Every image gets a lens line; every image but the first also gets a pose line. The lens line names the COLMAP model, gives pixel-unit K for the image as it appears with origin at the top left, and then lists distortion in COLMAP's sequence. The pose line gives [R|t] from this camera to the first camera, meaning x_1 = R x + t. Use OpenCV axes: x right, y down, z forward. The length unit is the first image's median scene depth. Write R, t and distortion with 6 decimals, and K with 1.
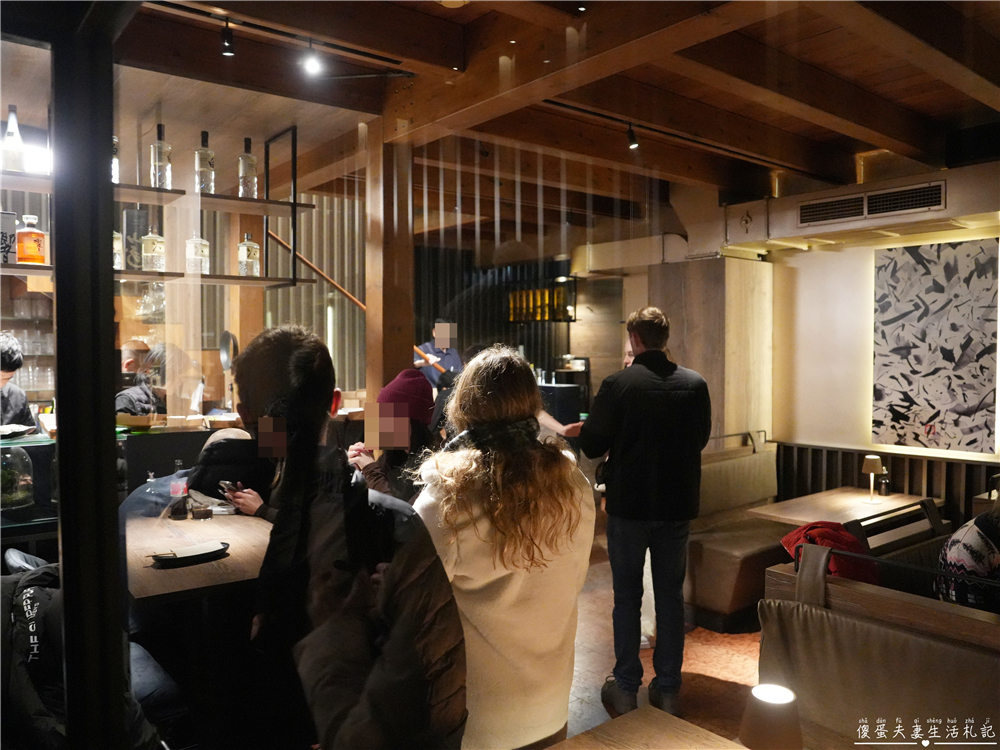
lens RADIAL K [[772.3, 0, 500.0], [0, 772.3, 375.0], [0, 0, 1]] dist [-0.114531, 0.094570]
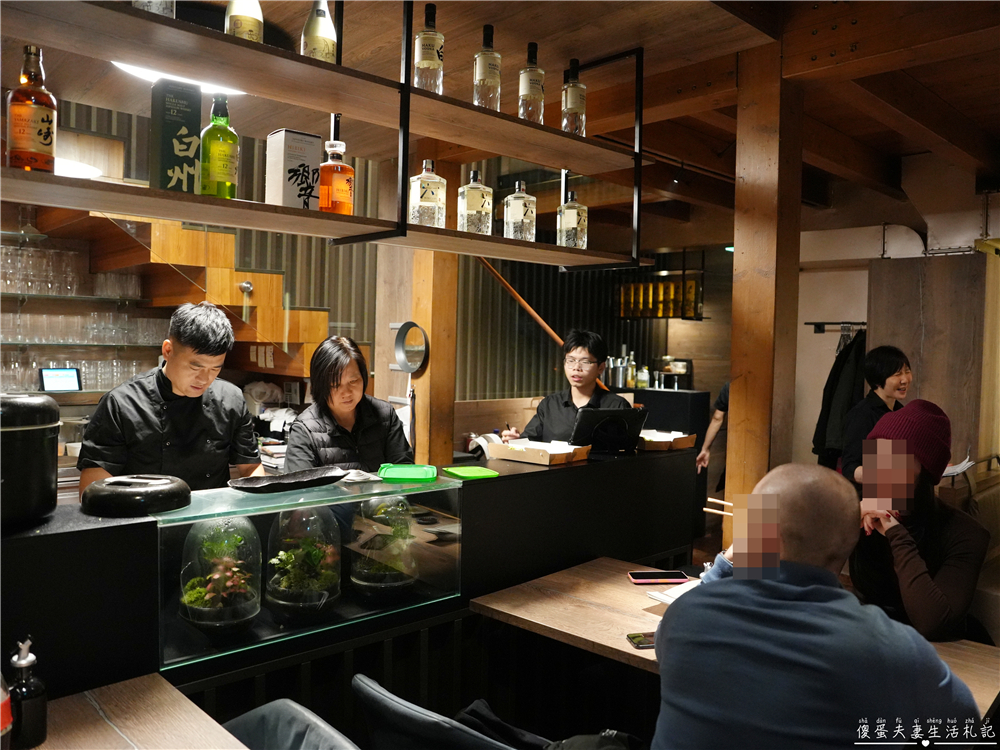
lens RADIAL K [[780.8, 0, 500.0], [0, 780.8, 375.0], [0, 0, 1]] dist [-0.073502, 0.006914]
pose [[0.996822, 0.021001, 0.076837, -0.347504], [-0.021647, 0.999737, 0.007575, -0.012367], [-0.076658, -0.009215, 0.997015, 0.206518]]
